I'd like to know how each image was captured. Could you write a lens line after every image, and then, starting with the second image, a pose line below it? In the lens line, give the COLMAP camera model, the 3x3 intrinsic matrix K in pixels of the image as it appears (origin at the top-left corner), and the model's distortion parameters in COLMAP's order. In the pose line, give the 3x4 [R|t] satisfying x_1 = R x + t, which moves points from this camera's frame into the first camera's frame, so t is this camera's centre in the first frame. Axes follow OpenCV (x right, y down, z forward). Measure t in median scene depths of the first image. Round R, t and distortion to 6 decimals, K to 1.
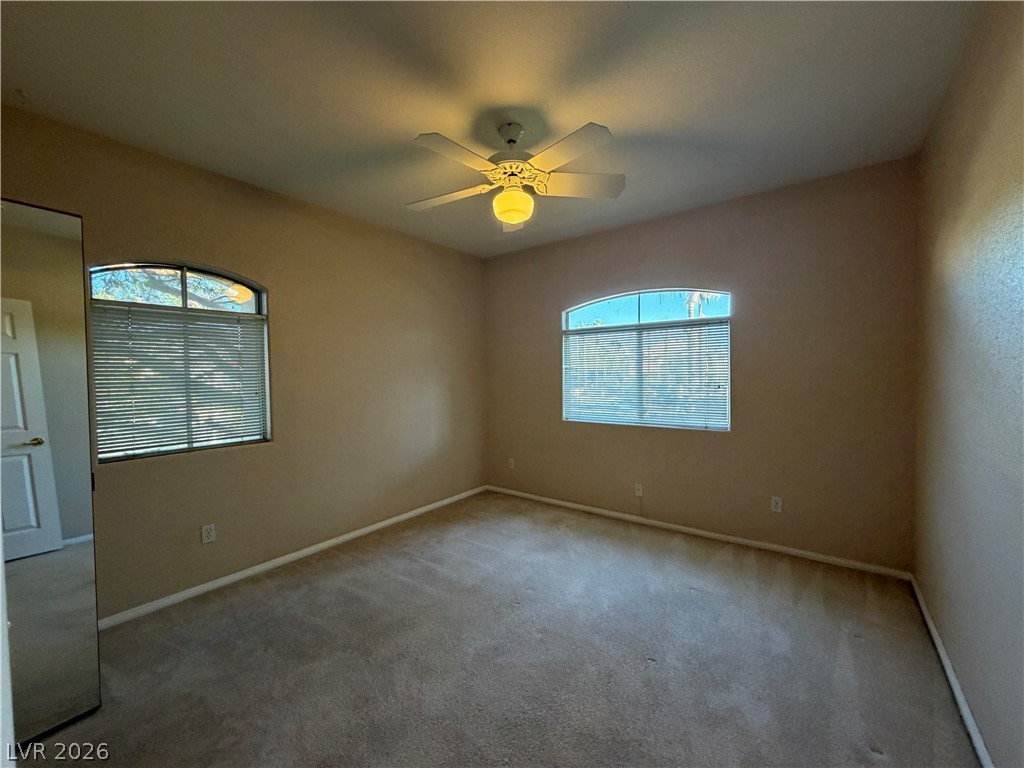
lens RADIAL K [[408.3, 0, 510.8], [0, 408.3, 384.6], [0, 0, 1]] dist [-0.001405, 0.000121]
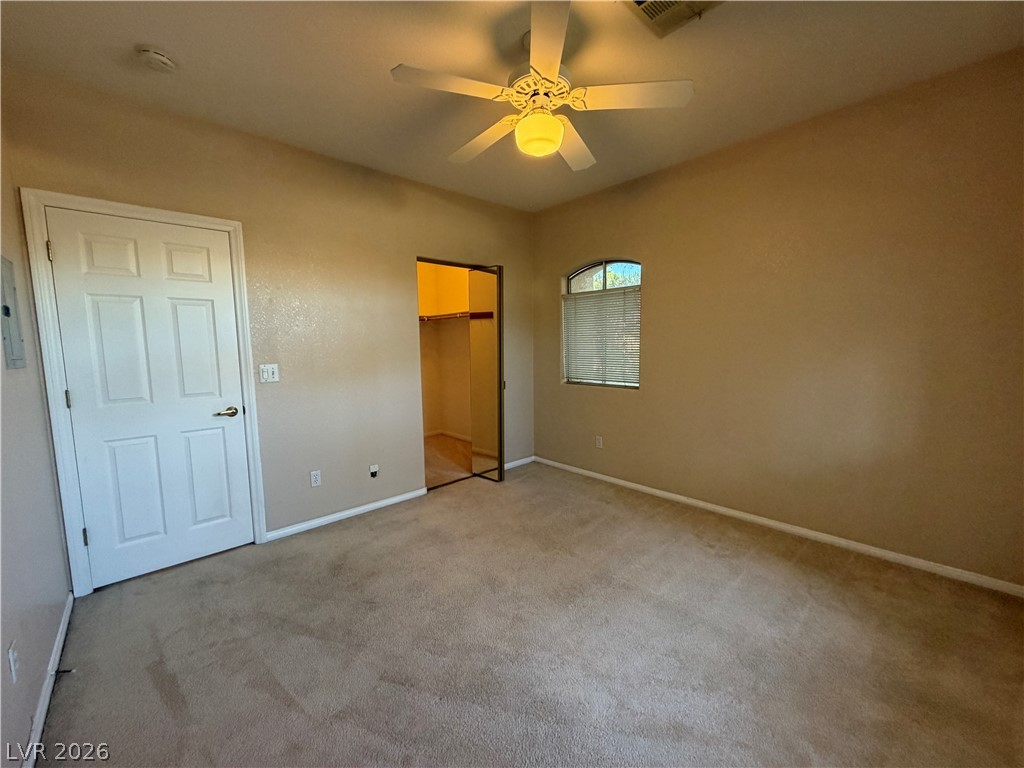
lens RADIAL K [[408.6, 0, 510.0], [0, 408.6, 385.0], [0, 0, 1]] dist [-0.001292, 0.000197]
pose [[-0.162147, 0.131986, -0.977900, 0.747036], [-0.006837, 0.990840, 0.134866, -0.042573], [0.986743, 0.028554, -0.159759, 0.896490]]
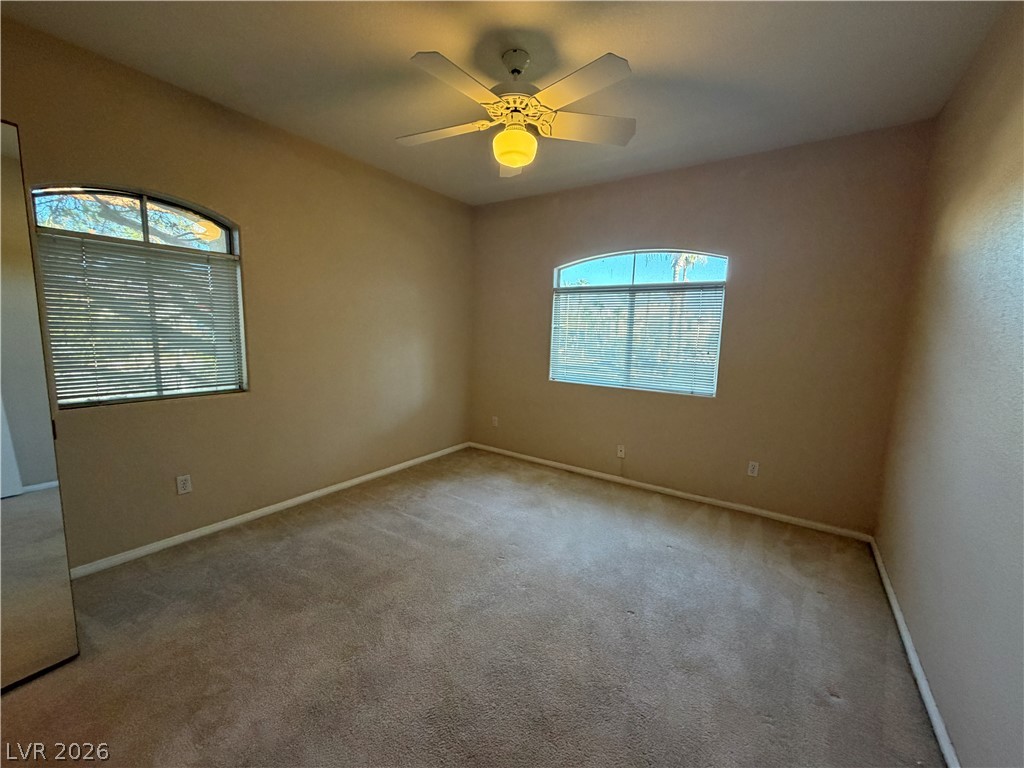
lens RADIAL K [[408.6, 0, 510.0], [0, 408.6, 385.0], [0, 0, 1]] dist [-0.001292, 0.000197]
pose [[0.998039, 0.035380, 0.051645, -0.027958], [-0.040591, 0.993790, 0.103600, -0.000298], [-0.047659, -0.105493, 0.993277, 0.026438]]
